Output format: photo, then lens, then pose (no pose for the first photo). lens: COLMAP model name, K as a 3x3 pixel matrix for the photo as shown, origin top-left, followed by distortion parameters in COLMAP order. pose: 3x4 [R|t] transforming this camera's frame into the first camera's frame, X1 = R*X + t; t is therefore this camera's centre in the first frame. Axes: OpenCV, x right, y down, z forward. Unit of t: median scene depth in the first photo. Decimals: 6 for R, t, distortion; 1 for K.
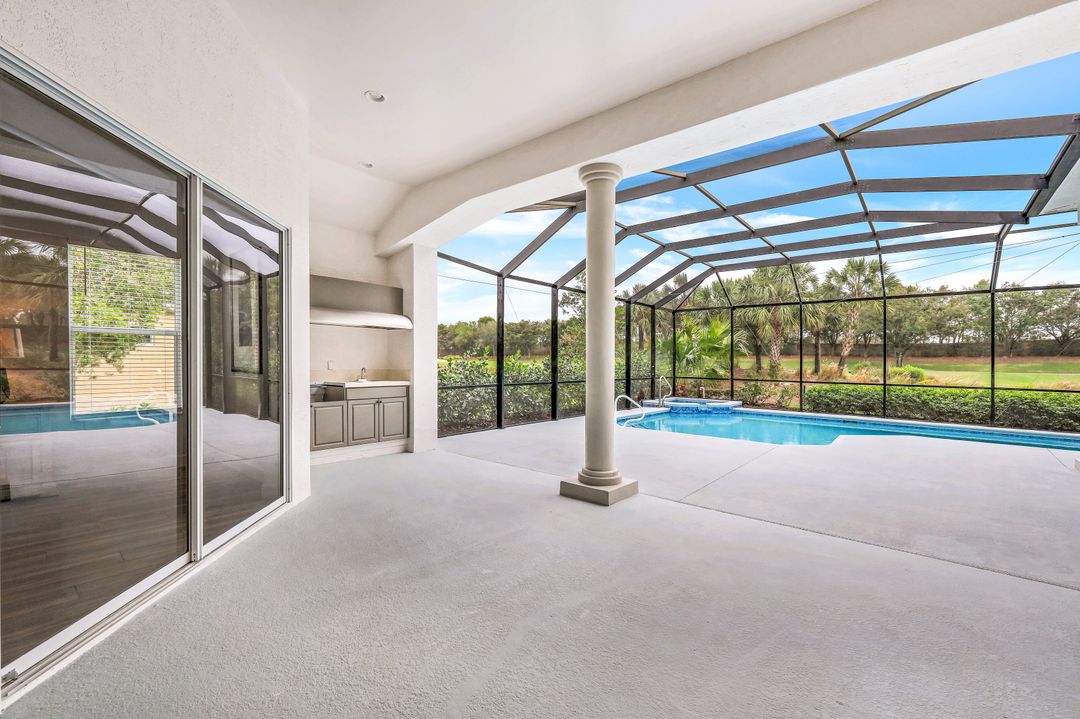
lens RADIAL K [[461.1, 0, 530.2], [0, 461.1, 362.2], [0, 0, 1]] dist [-0.000848, -0.000149]
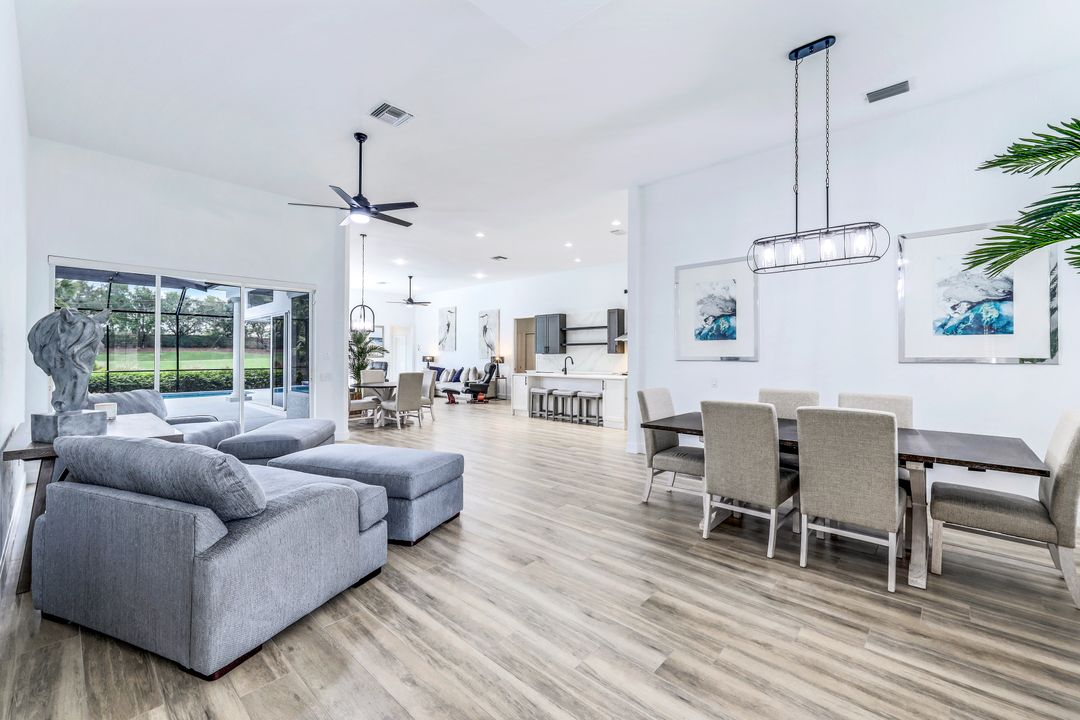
lens RADIAL K [[447.8, 0, 539.3], [0, 447.8, 364.0], [0, 0, 1]] dist [-0.001519, -0.000240]
pose [[0.028494, -0.032386, 0.999069, -0.659658], [0.004486, 0.999469, 0.032271, -0.015299], [-0.999584, 0.003562, 0.028624, -0.422607]]
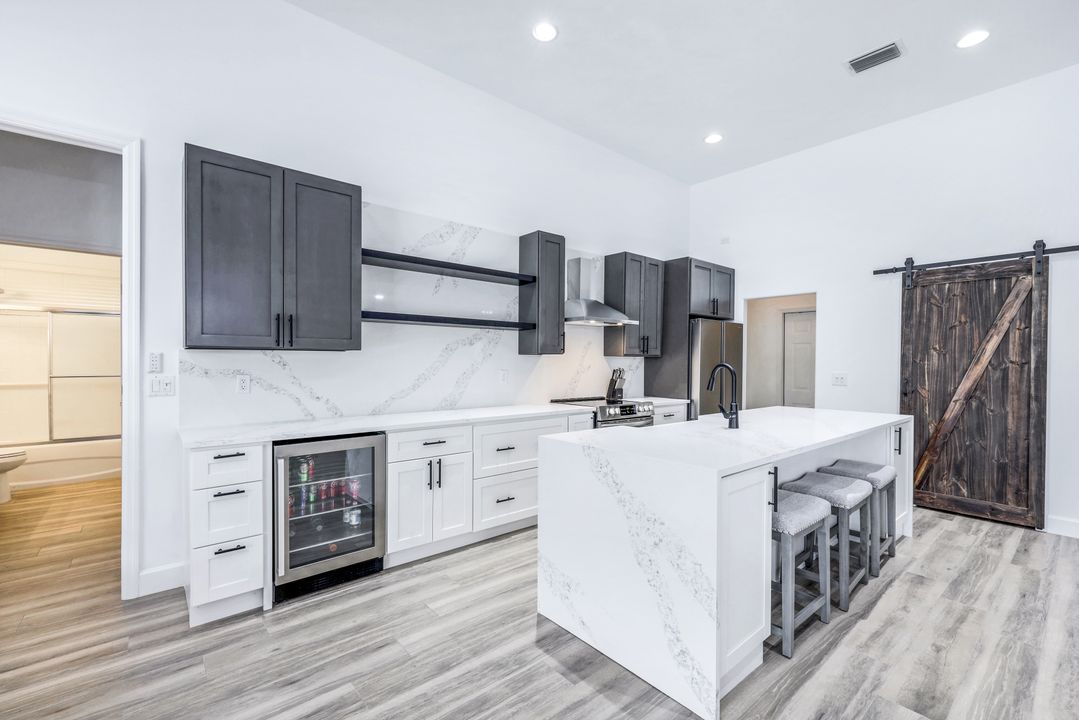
lens RADIAL K [[464.5, 0, 539.7], [0, 464.5, 366.6], [0, 0, 1]] dist [0.000563, -0.000054]
pose [[-0.988516, -0.022006, 0.149506, 0.327629], [-0.019459, 0.999640, 0.018477, -0.002280], [-0.149859, 0.015356, -0.988588, -0.170973]]
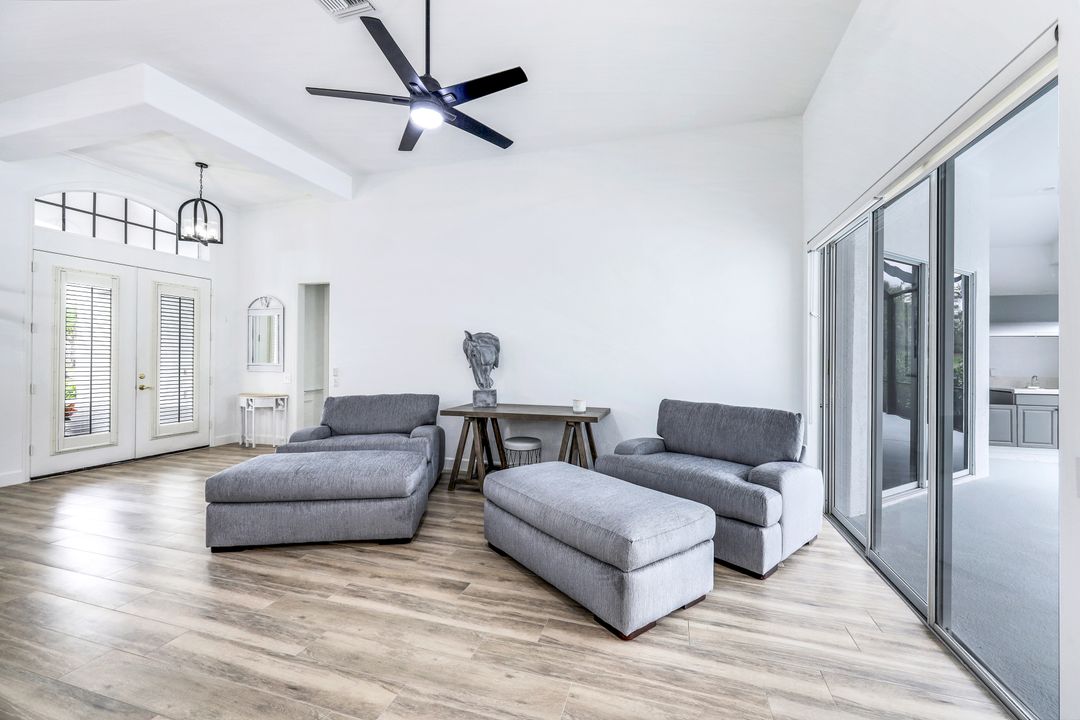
lens RADIAL K [[433.1, 0, 543.1], [0, 433.1, 374.0], [0, 0, 1]] dist [-0.001714, -0.000113]
pose [[0.411937, 0.026161, -0.910837, 0.040580], [-0.005576, 0.999641, 0.026190, -0.006103], [0.911195, -0.005710, 0.411935, -0.269022]]
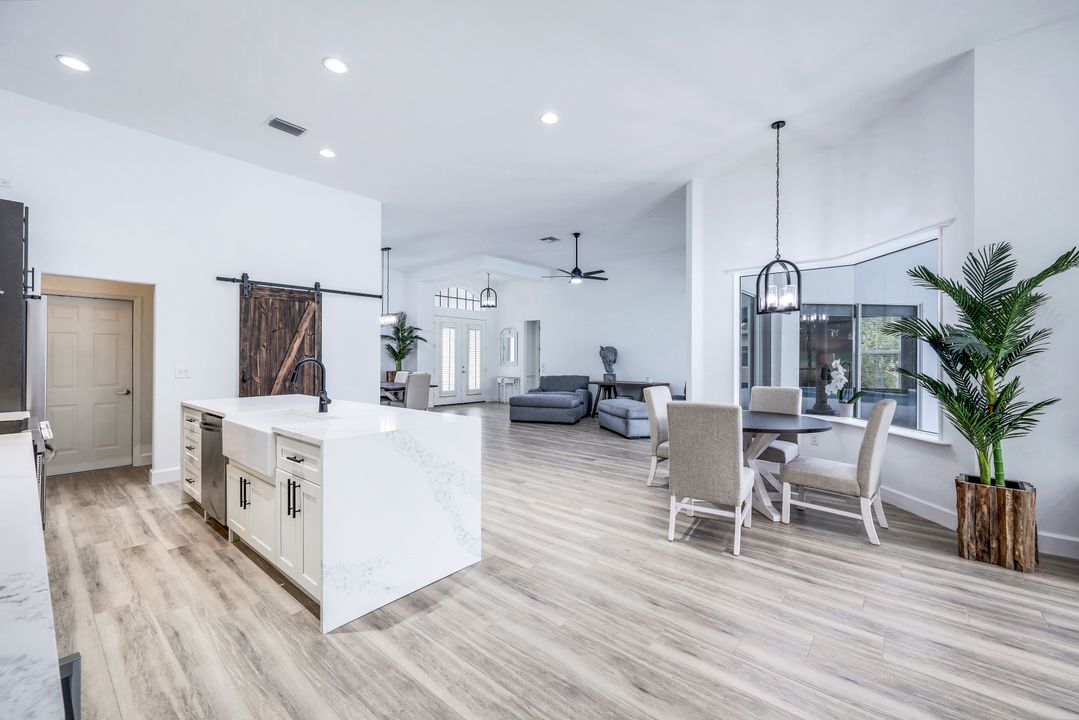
lens RADIAL K [[439.2, 0, 542.9], [0, 439.2, 354.7], [0, 0, 1]] dist [-0.001950, -0.000049]
pose [[0.019269, -0.019070, -0.999632, 0.563886], [-0.007830, 0.999785, -0.019224, 0.000655], [0.999784, 0.008198, 0.019115, -0.303631]]
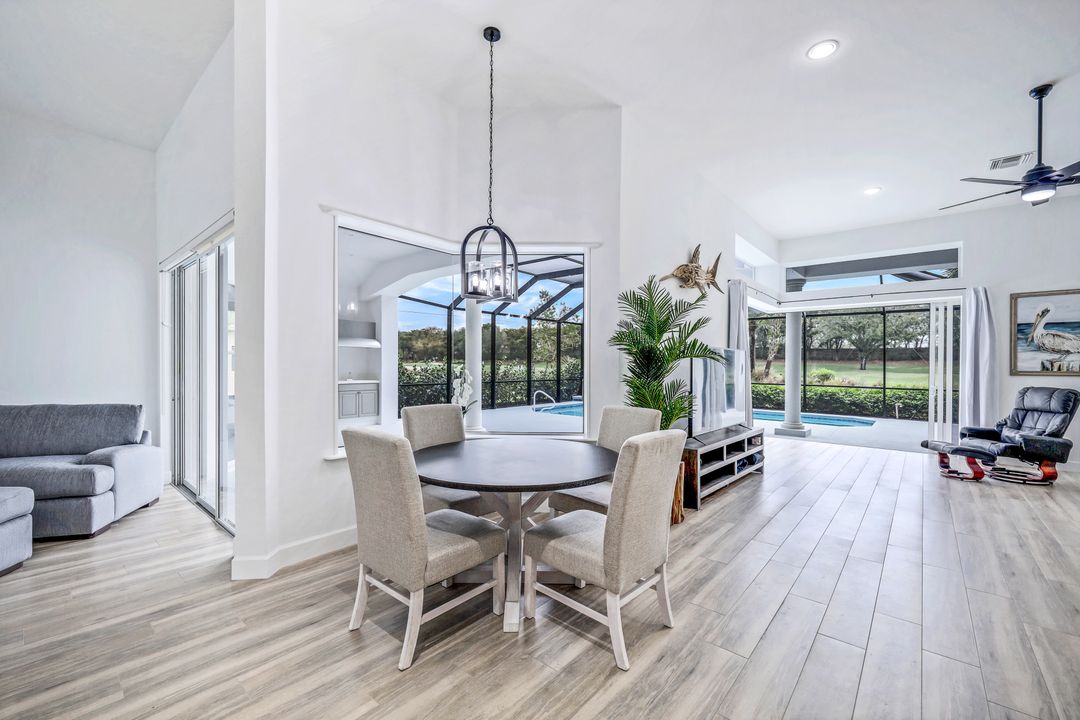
lens RADIAL K [[447.8, 0, 539.3], [0, 447.8, 364.0], [0, 0, 1]] dist [-0.001519, -0.000240]
pose [[0.999982, -0.002179, 0.005533, 0.190044], [0.002200, 0.999990, -0.003954, -0.004691], [-0.005525, 0.003966, 0.999977, -0.375880]]
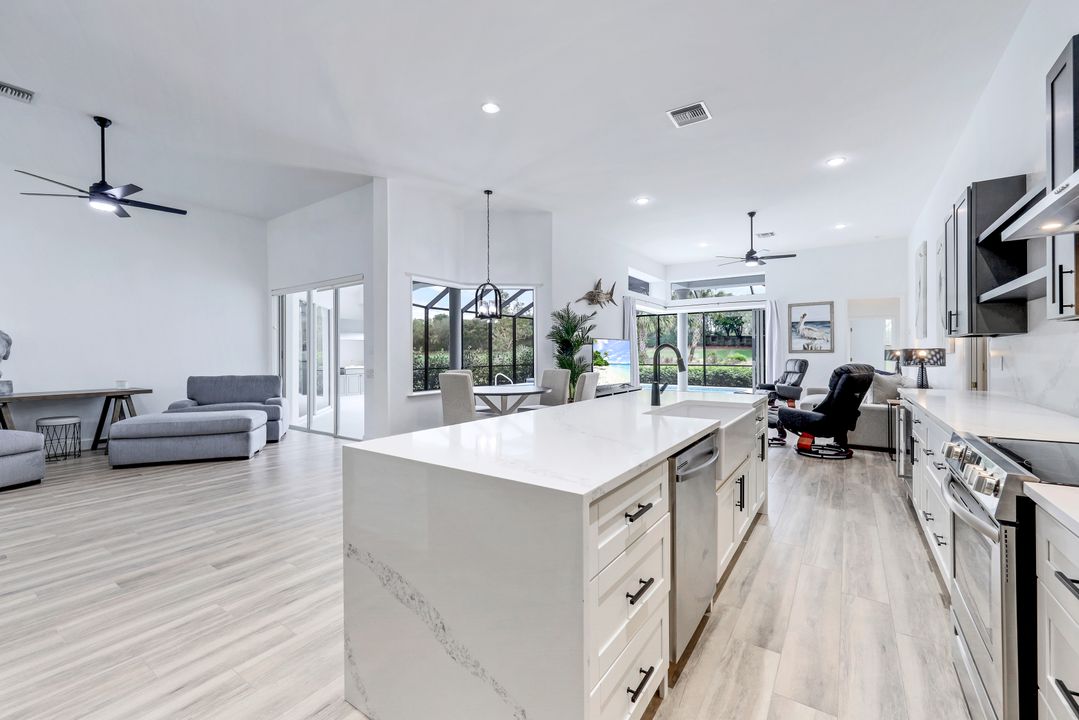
lens RADIAL K [[446.9, 0, 542.4], [0, 446.9, 350.8], [0, 0, 1]] dist [-0.000727, -0.000052]
pose [[0.992764, -0.016048, 0.119005, 0.157751], [0.017232, 0.999812, -0.008928, 0.004012], [-0.118839, 0.010914, 0.992854, -0.708436]]
